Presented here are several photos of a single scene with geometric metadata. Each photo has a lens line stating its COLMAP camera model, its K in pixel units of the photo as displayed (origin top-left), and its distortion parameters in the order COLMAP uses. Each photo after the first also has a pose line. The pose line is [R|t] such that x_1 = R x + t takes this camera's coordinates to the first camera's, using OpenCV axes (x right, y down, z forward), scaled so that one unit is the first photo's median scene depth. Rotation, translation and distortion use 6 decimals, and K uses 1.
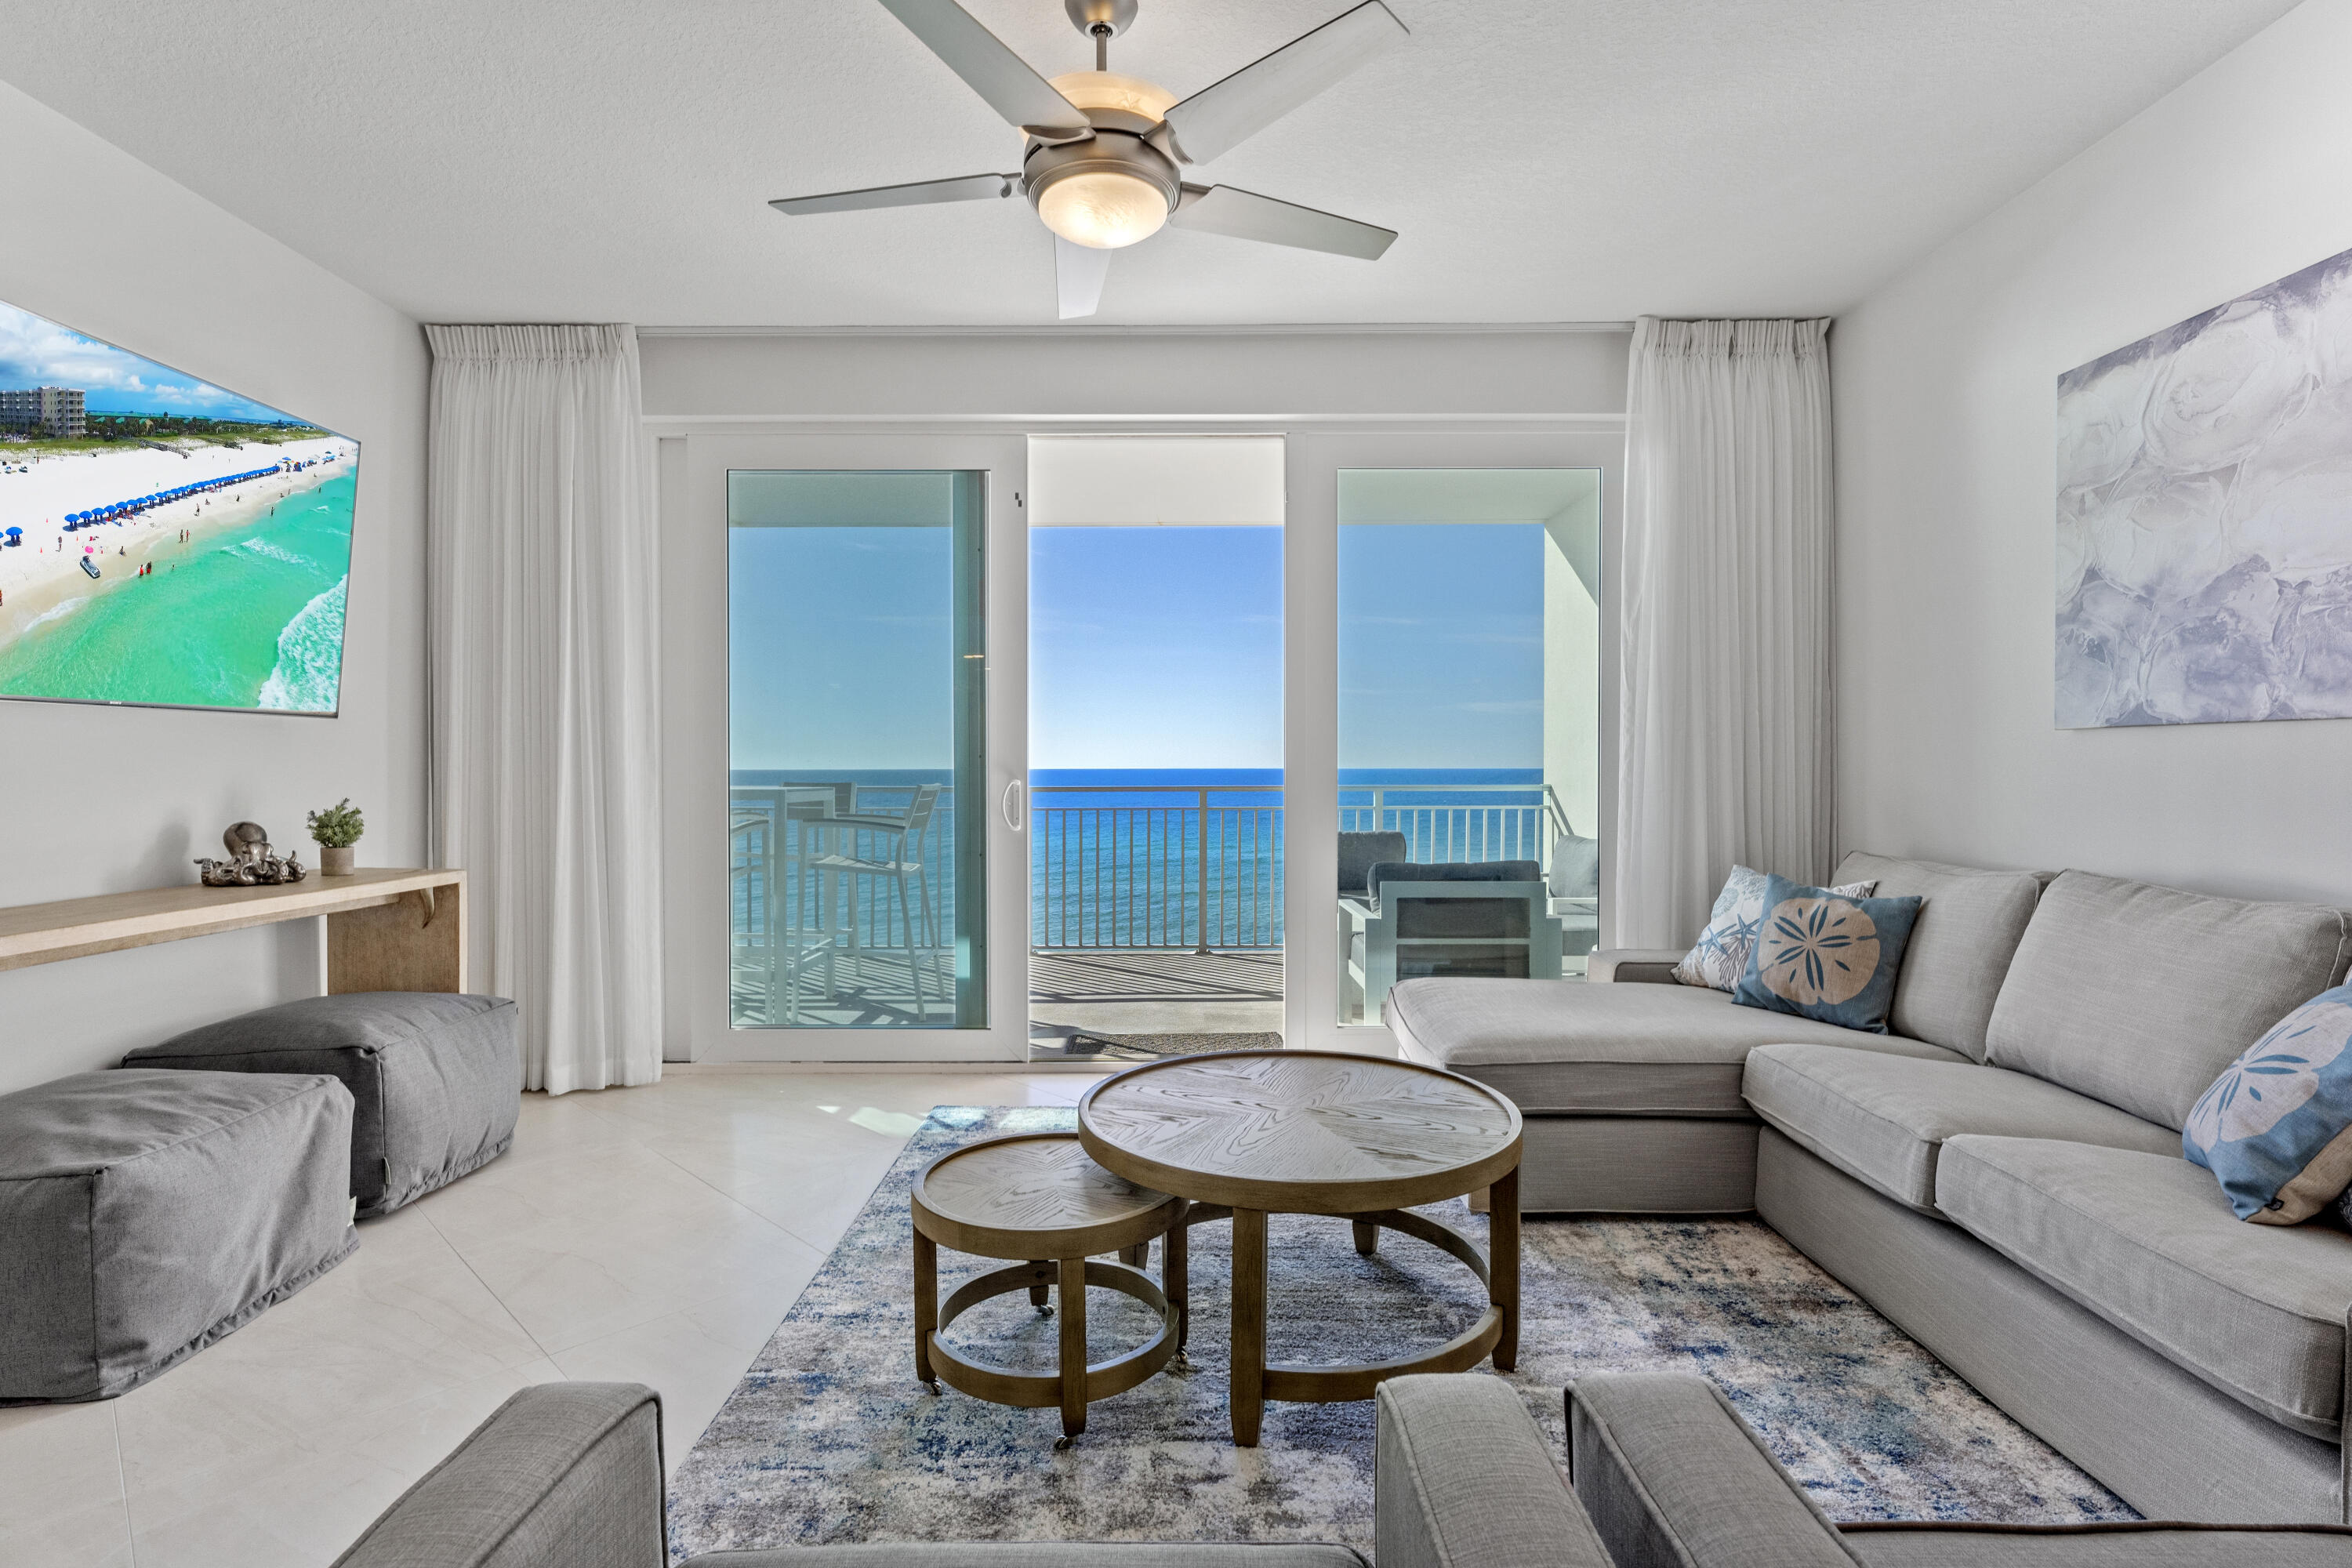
lens RADIAL K [[1132.3, 0, 1166.2], [0, 1132.3, 777.9], [0, 0, 1]] dist [-0.001705, -0.000062]
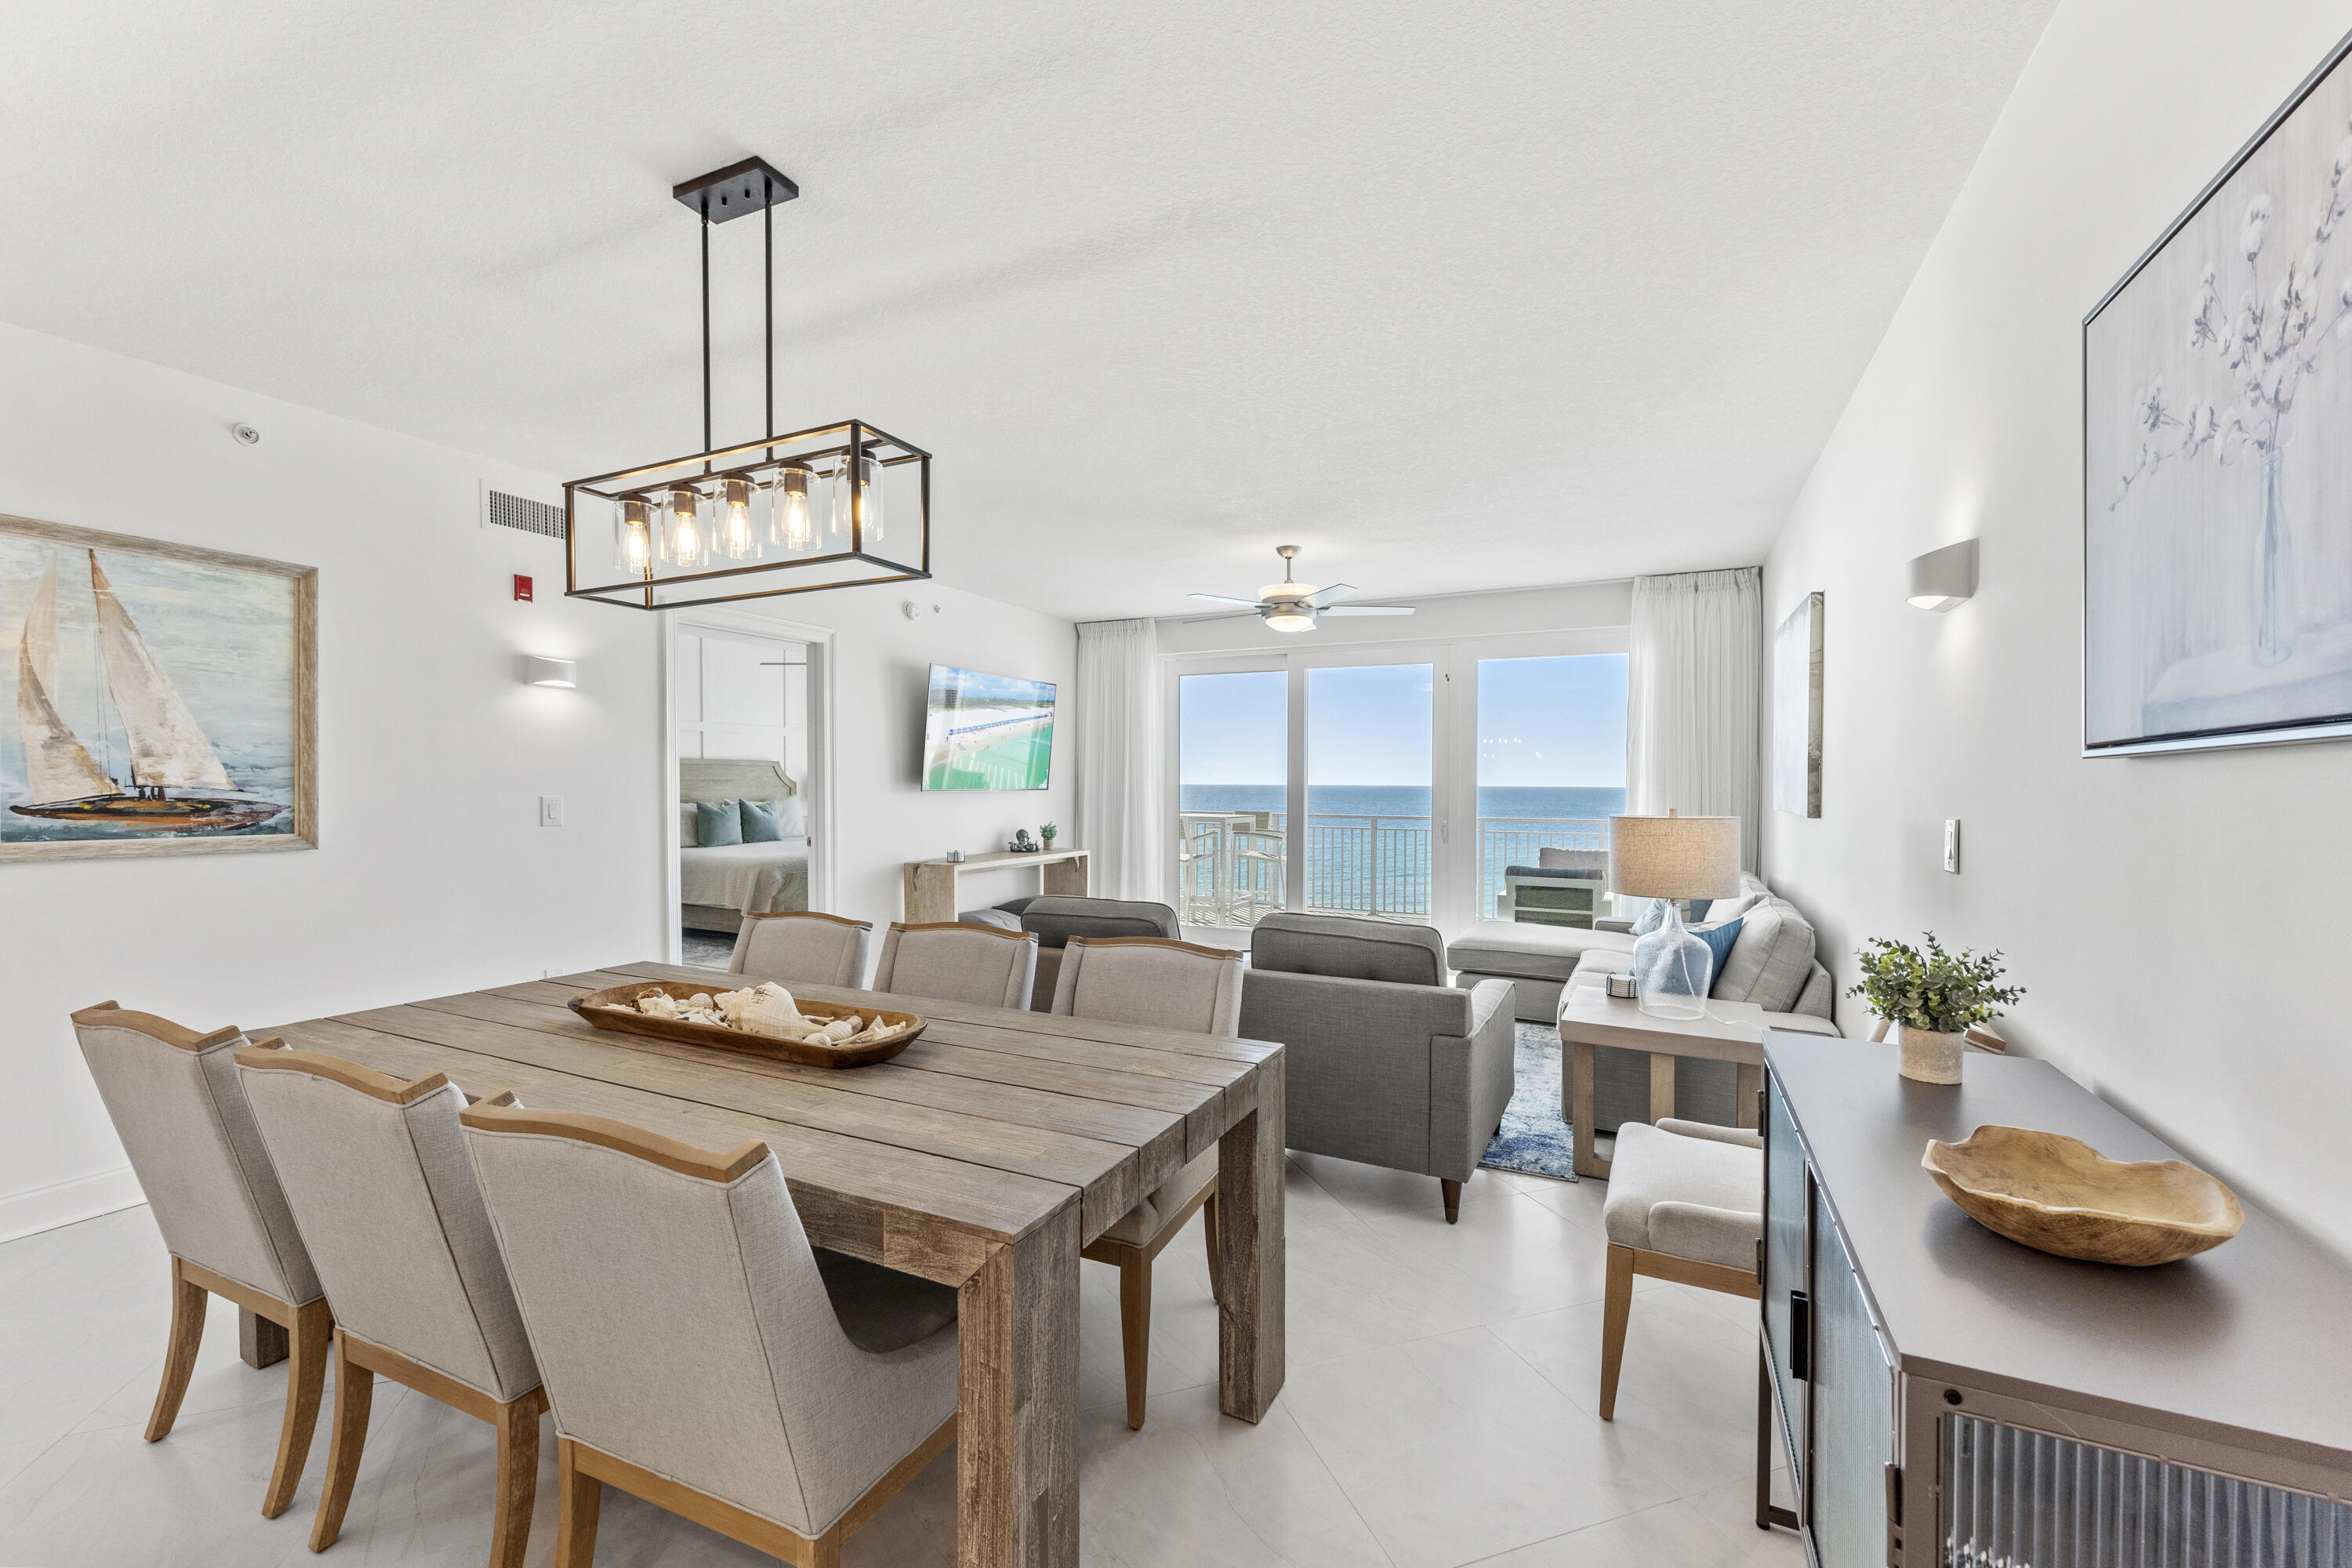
lens RADIAL K [[941.7, 0, 1184.8], [0, 941.7, 802.7], [0, 0, 1]] dist [-0.000014, -0.000227]
pose [[0.901579, 0.016269, -0.432309, 0.574528], [-0.011983, 0.999848, 0.012637, -0.064070], [0.432449, -0.006213, 0.901637, -0.961198]]
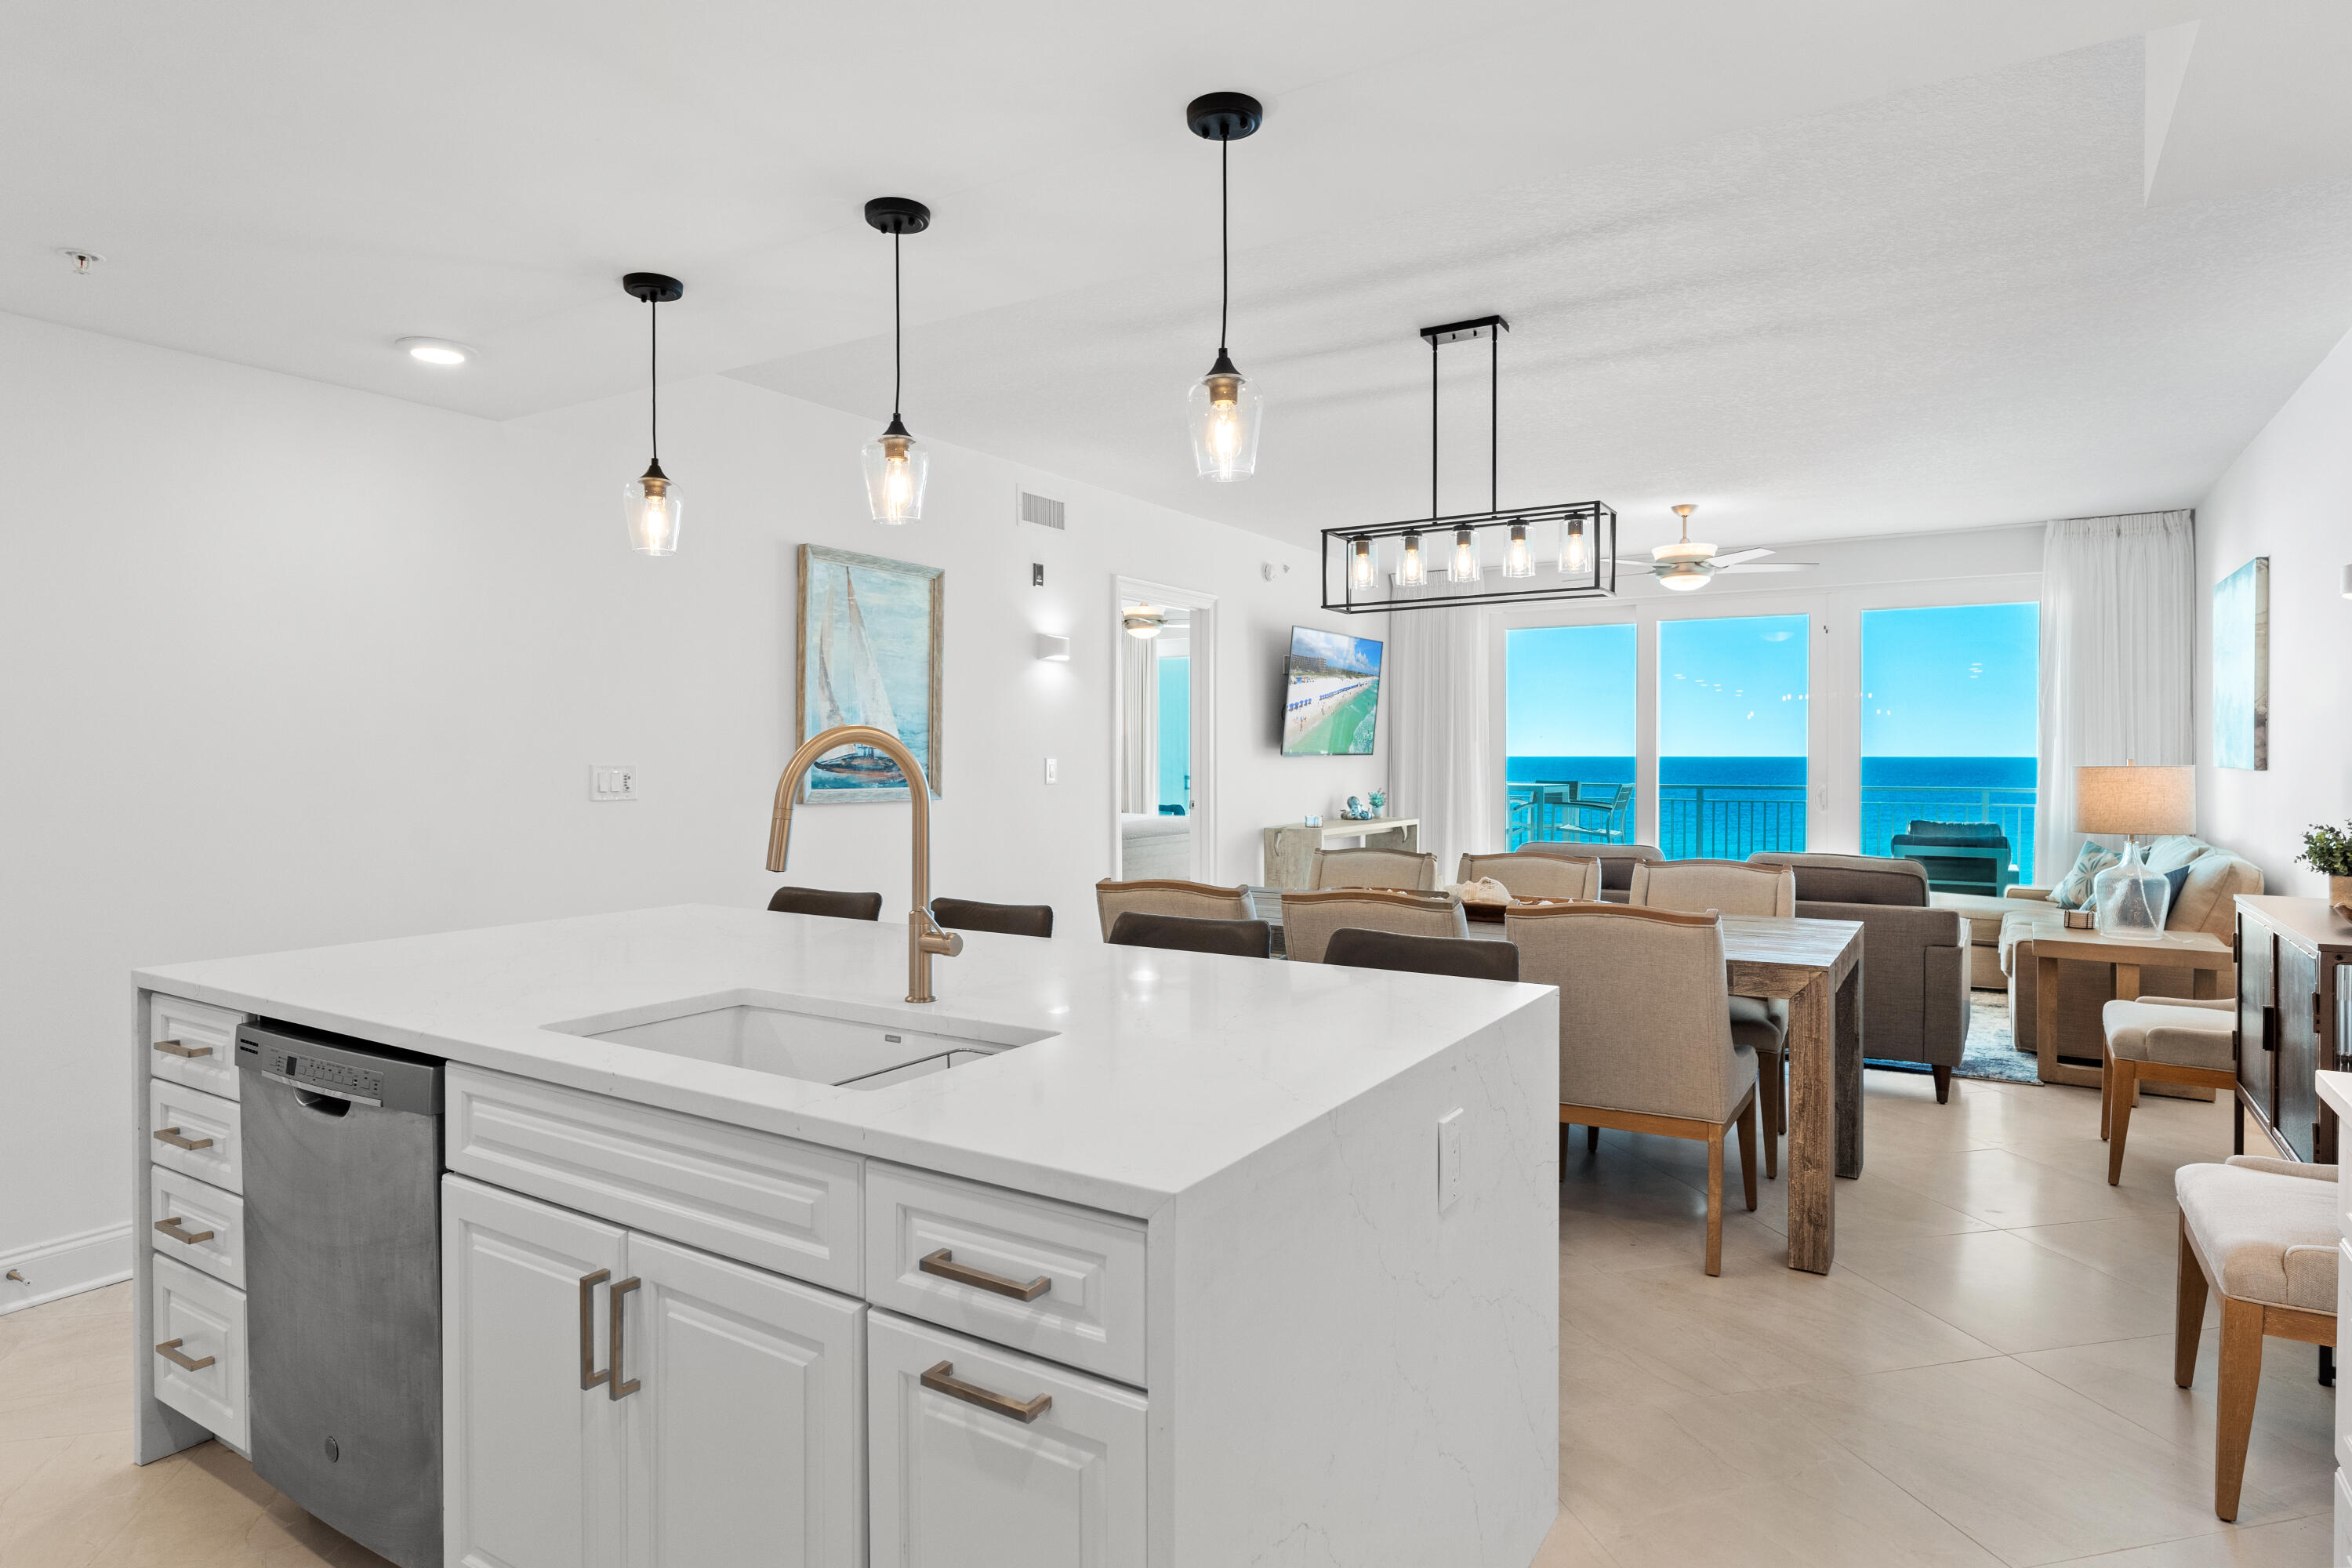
lens RADIAL K [[1282.3, 0, 1183.3], [0, 1282.3, 775.0], [0, 0, 1]] dist [-0.004980, -0.000317]
pose [[0.852368, 0.010271, -0.522841, 0.429079], [-0.006804, 0.999940, 0.008551, -0.035153], [0.522897, -0.003731, 0.852387, -1.833962]]
